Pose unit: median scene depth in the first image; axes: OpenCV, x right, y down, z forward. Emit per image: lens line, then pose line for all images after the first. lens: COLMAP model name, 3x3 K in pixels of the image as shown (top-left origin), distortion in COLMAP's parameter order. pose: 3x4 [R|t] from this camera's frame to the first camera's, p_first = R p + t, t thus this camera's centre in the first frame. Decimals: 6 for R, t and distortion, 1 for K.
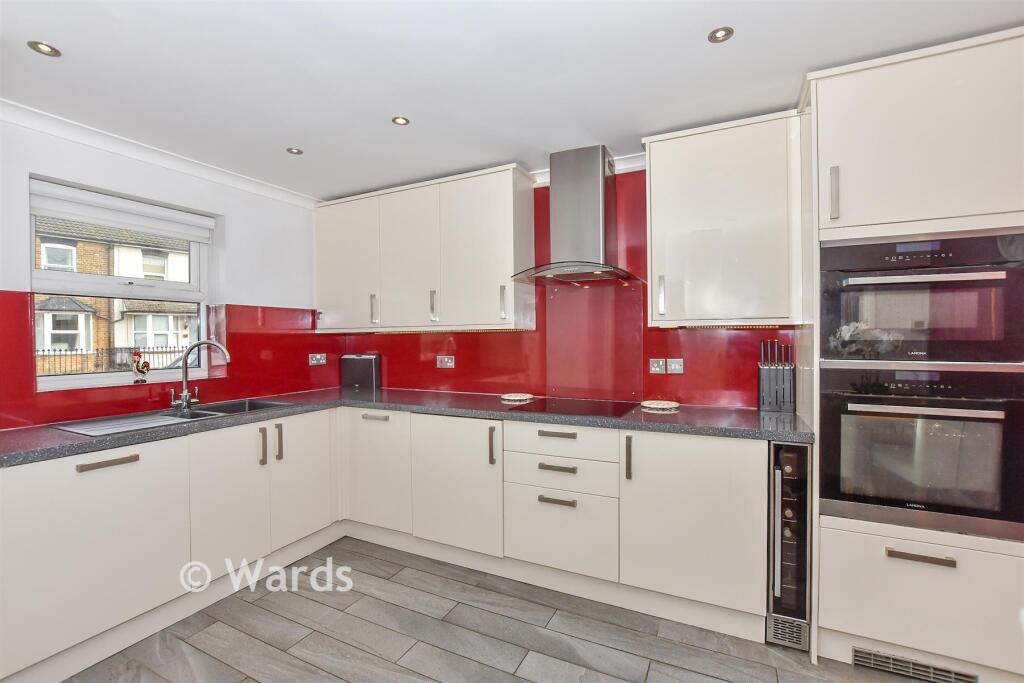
lens RADIAL K [[450.3, 0, 509.8], [0, 450.3, 339.5], [0, 0, 1]] dist [-0.000515, 0.000155]
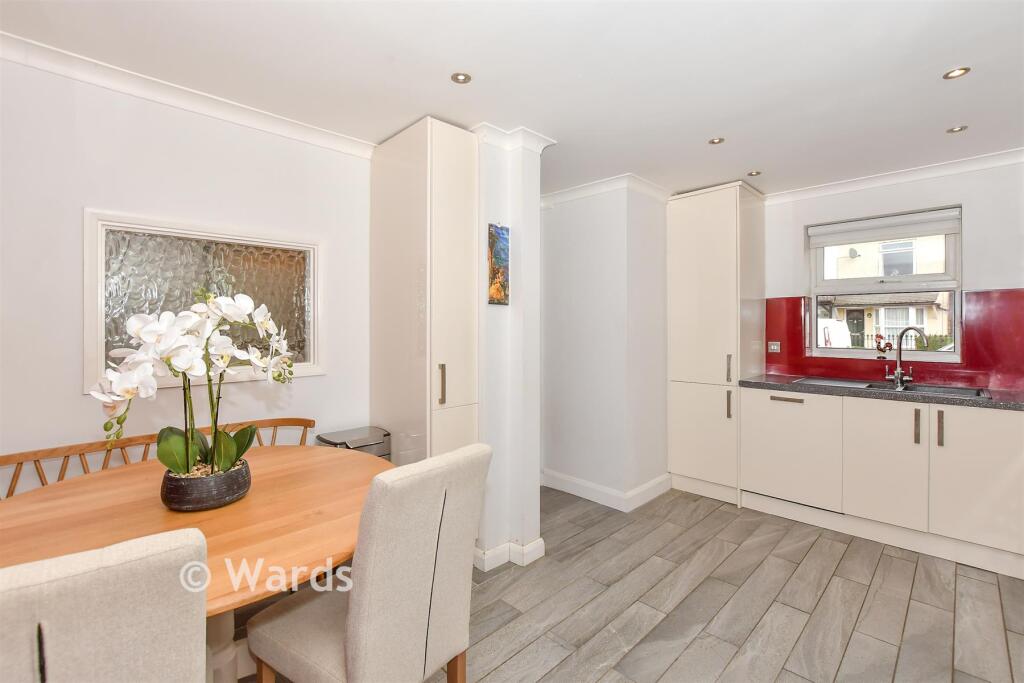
lens RADIAL K [[450.3, 0, 510.0], [0, 450.3, 332.4], [0, 0, 1]] dist [-0.000515, 0.000155]
pose [[-0.315587, 0.019774, -0.948691, 0.728505], [-0.007296, 0.999703, 0.023264, -0.001867], [0.948869, 0.014264, -0.315349, 0.405053]]
